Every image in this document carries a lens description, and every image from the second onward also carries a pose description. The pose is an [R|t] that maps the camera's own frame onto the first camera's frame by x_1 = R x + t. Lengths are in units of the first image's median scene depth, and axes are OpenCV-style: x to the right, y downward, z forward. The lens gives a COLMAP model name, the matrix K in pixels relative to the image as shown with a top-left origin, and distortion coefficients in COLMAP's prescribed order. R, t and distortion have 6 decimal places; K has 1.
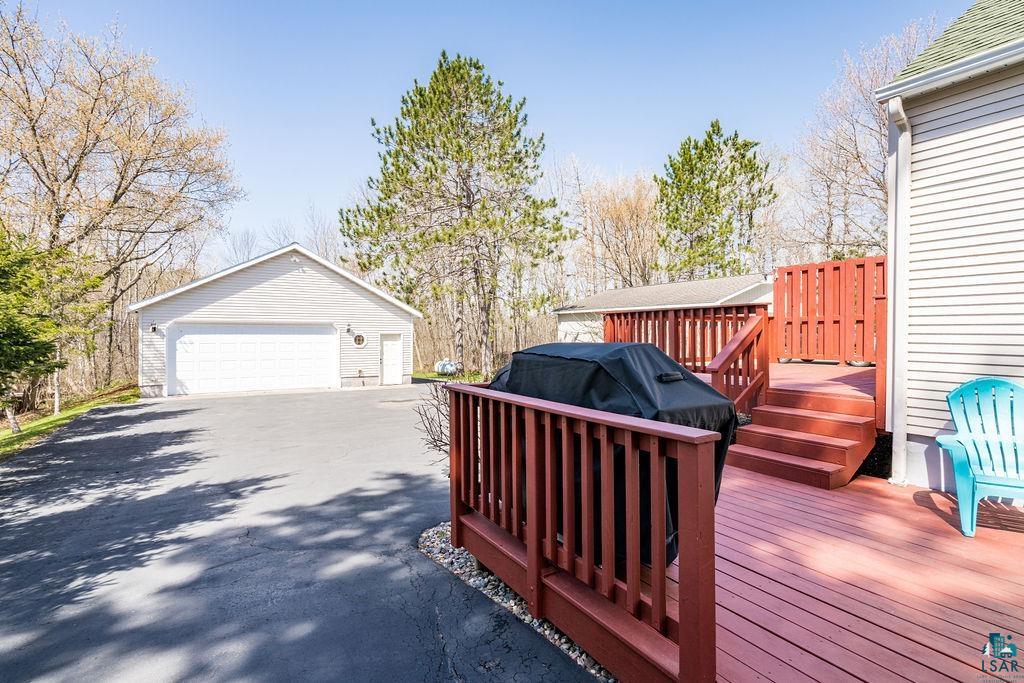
lens RADIAL K [[514.3, 0, 511.4], [0, 514.3, 334.8], [0, 0, 1]] dist [-0.003748, -0.001222]
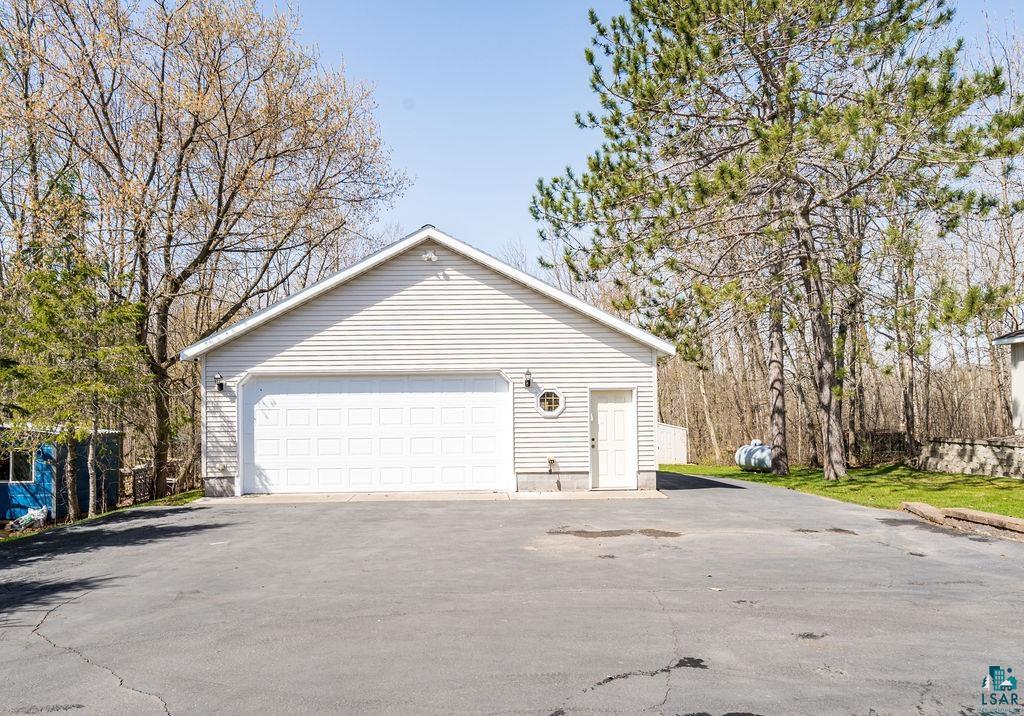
lens RADIAL K [[709.5, 0, 484.1], [0, 709.5, 394.9], [0, 0, 1]] dist [-0.003900, 0.001810]
pose [[0.860379, -0.022092, -0.509176, 0.007116], [0.013134, 0.999689, -0.021182, 0.009924], [0.509486, 0.011538, 0.860401, 0.194388]]
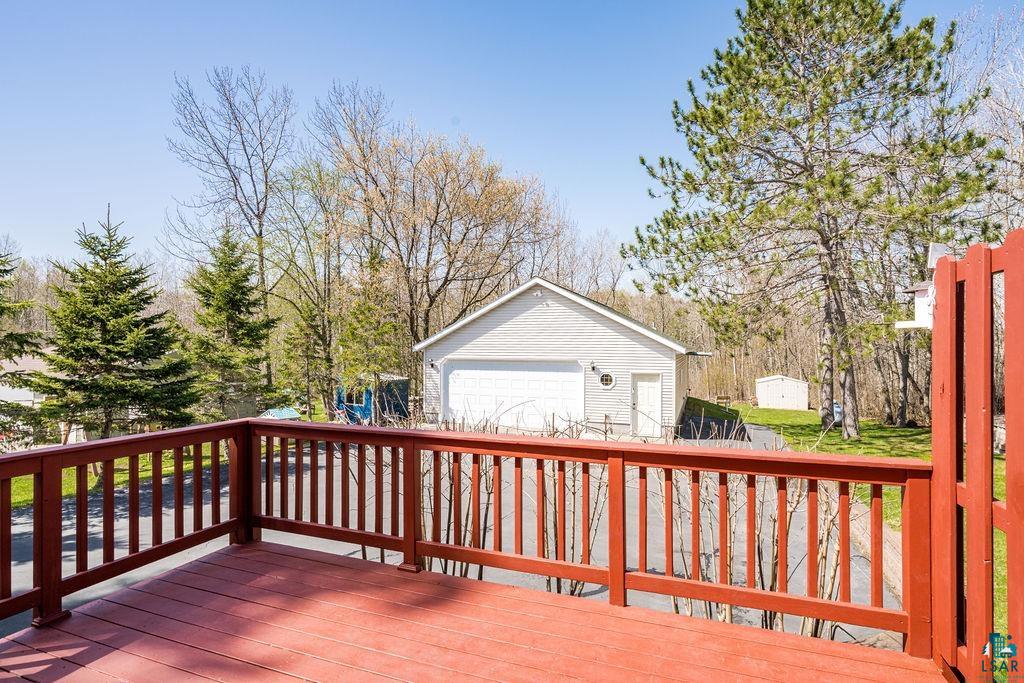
lens RADIAL K [[514.6, 0, 506.7], [0, 514.6, 347.5], [0, 0, 1]] dist [0.001699, 0.002123]
pose [[0.603410, 0.003245, -0.797425, 0.161096], [-0.002504, 0.999995, 0.002174, -0.025251], [0.797427, 0.000684, 0.603415, 0.194025]]
